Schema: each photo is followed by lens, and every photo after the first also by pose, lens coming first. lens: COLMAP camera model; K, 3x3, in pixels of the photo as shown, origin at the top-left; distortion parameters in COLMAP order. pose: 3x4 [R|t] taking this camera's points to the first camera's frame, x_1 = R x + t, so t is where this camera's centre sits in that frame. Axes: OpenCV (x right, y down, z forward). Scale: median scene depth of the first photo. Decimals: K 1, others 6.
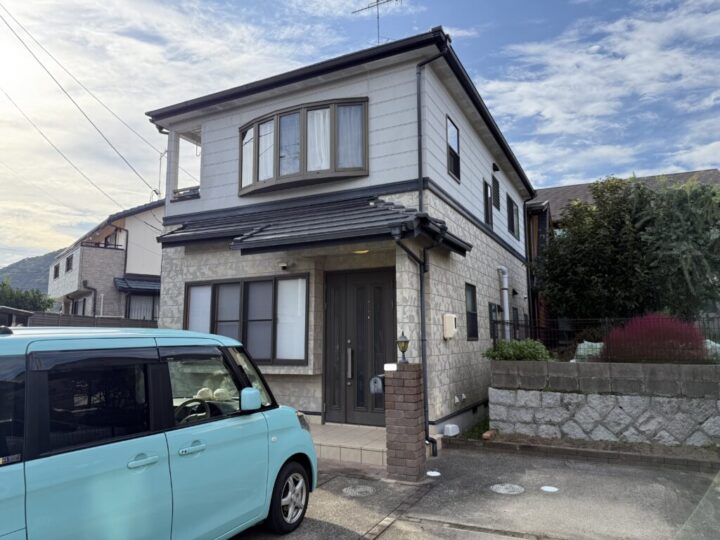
lens RADIAL K [[501.5, 0, 360.0], [0, 501.5, 270.0], [0, 0, 1]] dist [0.068626, -0.000181]
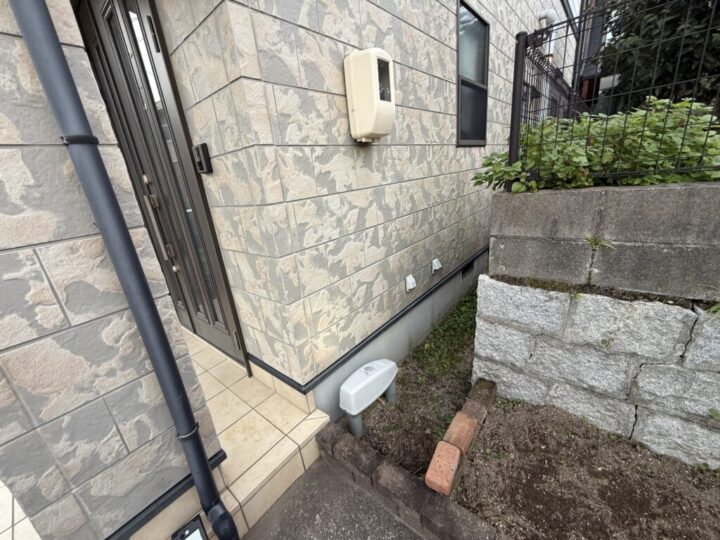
lens RADIAL K [[285.9, 0, 355.8], [0, 285.9, 270.2], [0, 0, 1]] dist [0.002453, 0.000564]
pose [[0.966071, -0.018500, -0.257613, 0.217046], [0.133564, 0.889490, 0.436999, 0.129586], [0.221060, -0.456580, 0.861781, 0.792373]]
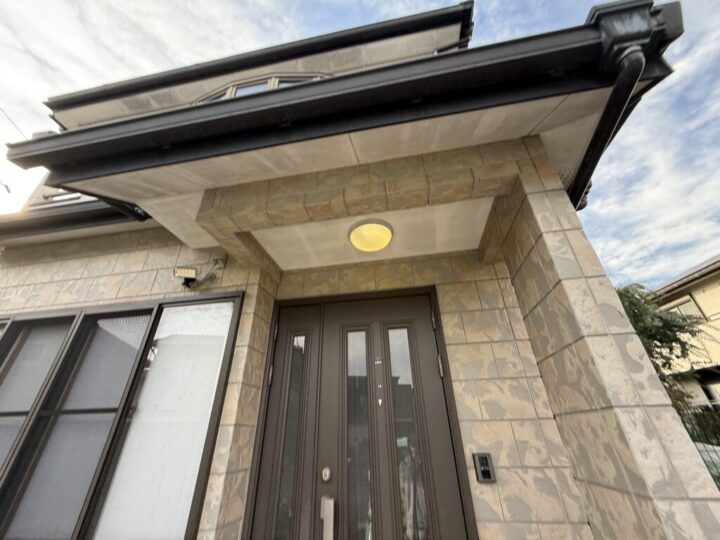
lens RADIAL K [[291.5, 0, 357.6], [0, 291.5, 258.3], [0, 0, 1]] dist [-0.000194, -0.000082]
pose [[0.960805, 0.128868, 0.245450, -0.073214], [-0.020882, 0.916516, -0.399452, 0.081745], [-0.276436, 0.378671, 0.883285, 0.742103]]
